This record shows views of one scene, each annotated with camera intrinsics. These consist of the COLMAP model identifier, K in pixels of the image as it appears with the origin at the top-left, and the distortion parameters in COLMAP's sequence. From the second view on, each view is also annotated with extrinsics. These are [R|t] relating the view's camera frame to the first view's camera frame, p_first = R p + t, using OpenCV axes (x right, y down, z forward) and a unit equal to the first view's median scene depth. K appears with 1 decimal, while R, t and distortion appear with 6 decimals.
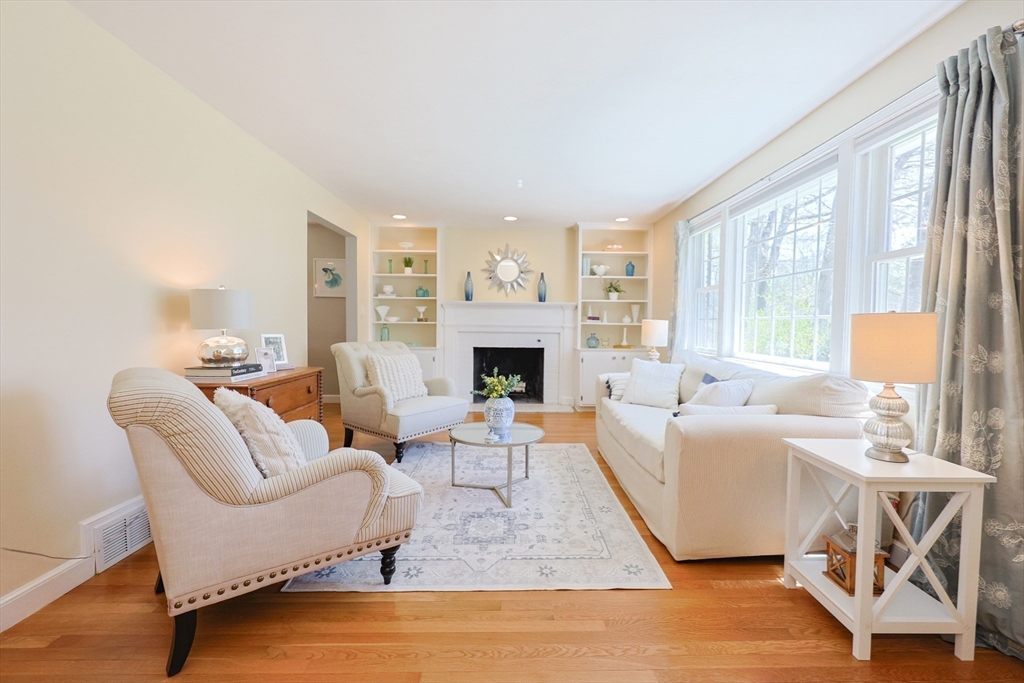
lens RADIAL K [[437.7, 0, 521.8], [0, 437.7, 343.0], [0, 0, 1]] dist [0.003632, -0.000062]
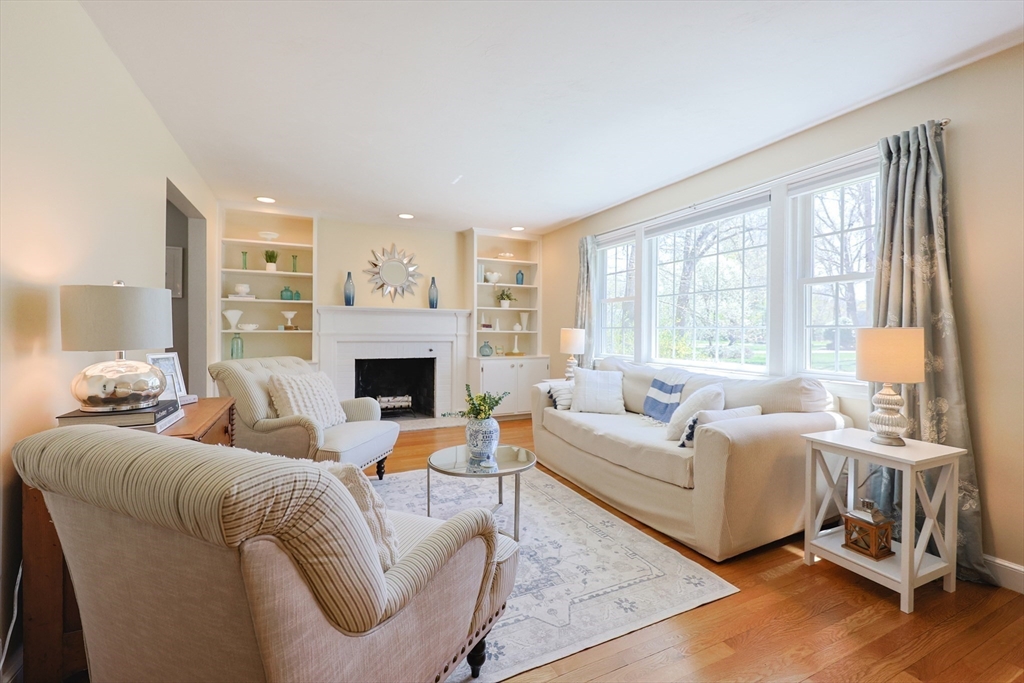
lens RADIAL K [[437.7, 0, 517.2], [0, 437.7, 336.2], [0, 0, 1]] dist [0.003632, -0.000062]
pose [[0.910835, -0.009843, 0.412654, -0.281363], [0.020859, 0.999536, -0.022199, -0.016271], [-0.412244, 0.028827, 0.910617, 0.125785]]
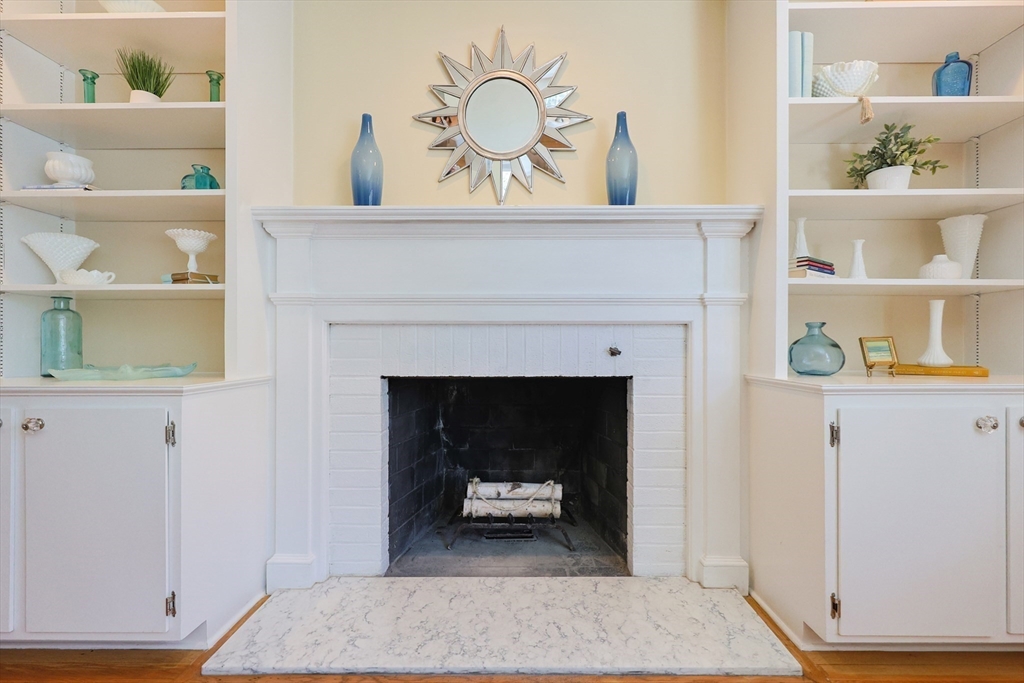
lens RADIAL K [[437.7, 0, 519.3], [0, 437.7, 346.3], [0, 0, 1]] dist [0.003632, -0.000062]
pose [[0.999734, -0.009836, -0.020881, -0.025449], [0.008911, 0.998993, -0.043966, 0.005210], [0.021292, 0.043768, 0.998815, 1.143770]]
